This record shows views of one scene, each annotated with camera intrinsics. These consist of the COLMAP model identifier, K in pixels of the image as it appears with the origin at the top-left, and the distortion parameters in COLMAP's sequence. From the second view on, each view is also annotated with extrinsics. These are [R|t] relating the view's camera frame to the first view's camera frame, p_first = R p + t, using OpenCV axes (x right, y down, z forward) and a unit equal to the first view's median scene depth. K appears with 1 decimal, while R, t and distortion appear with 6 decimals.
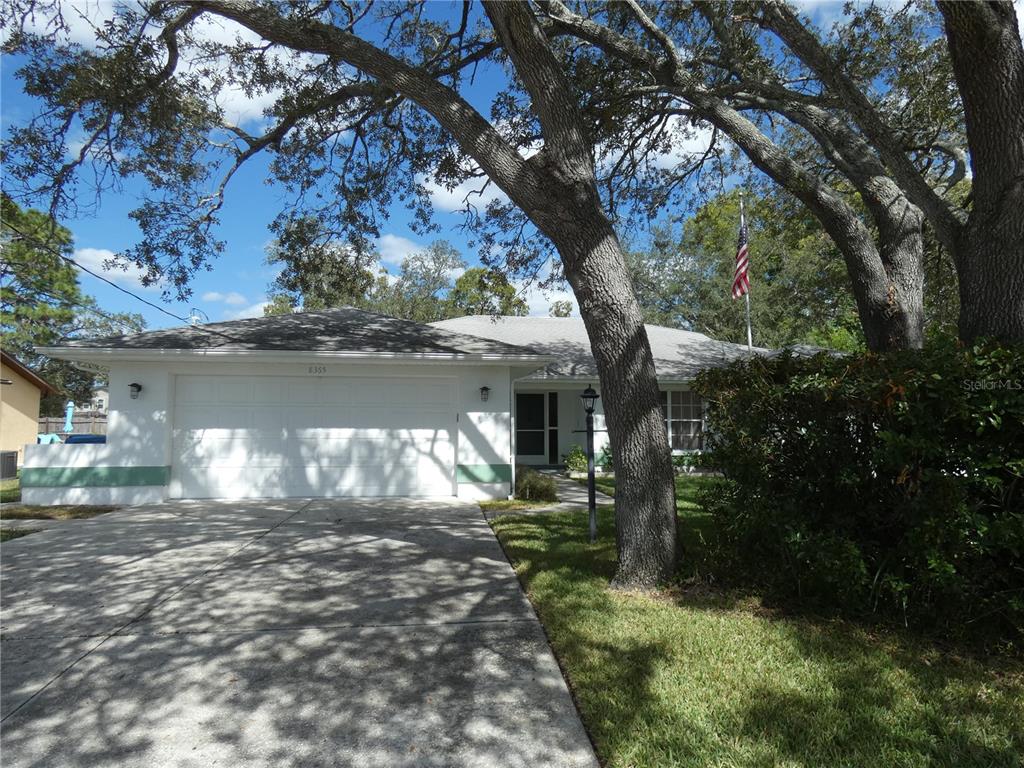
lens RADIAL K [[618.0, 0, 513.9], [0, 618.0, 379.1], [0, 0, 1]] dist [-0.003513, 0.002054]
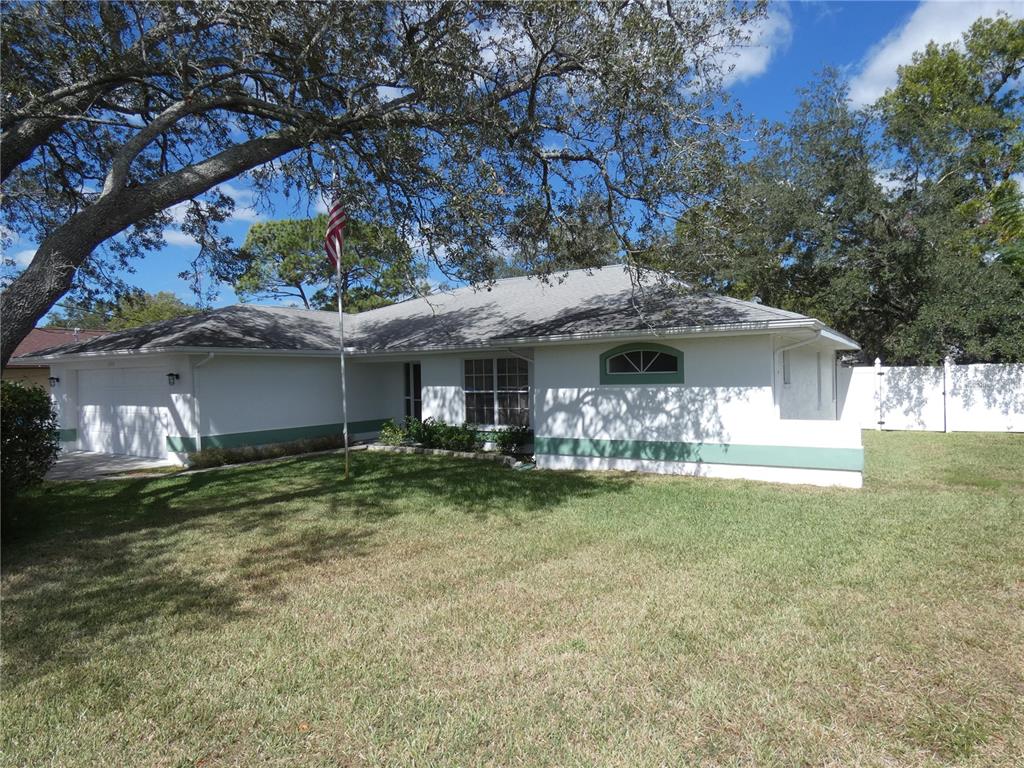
lens RADIAL K [[618.0, 0, 513.9], [0, 618.0, 379.1], [0, 0, 1]] dist [-0.003513, 0.002054]
pose [[0.763778, -0.016217, -0.645276, 1.233645], [0.066771, 0.996306, 0.053994, 0.004532], [0.642017, -0.084325, 0.762039, 0.509087]]
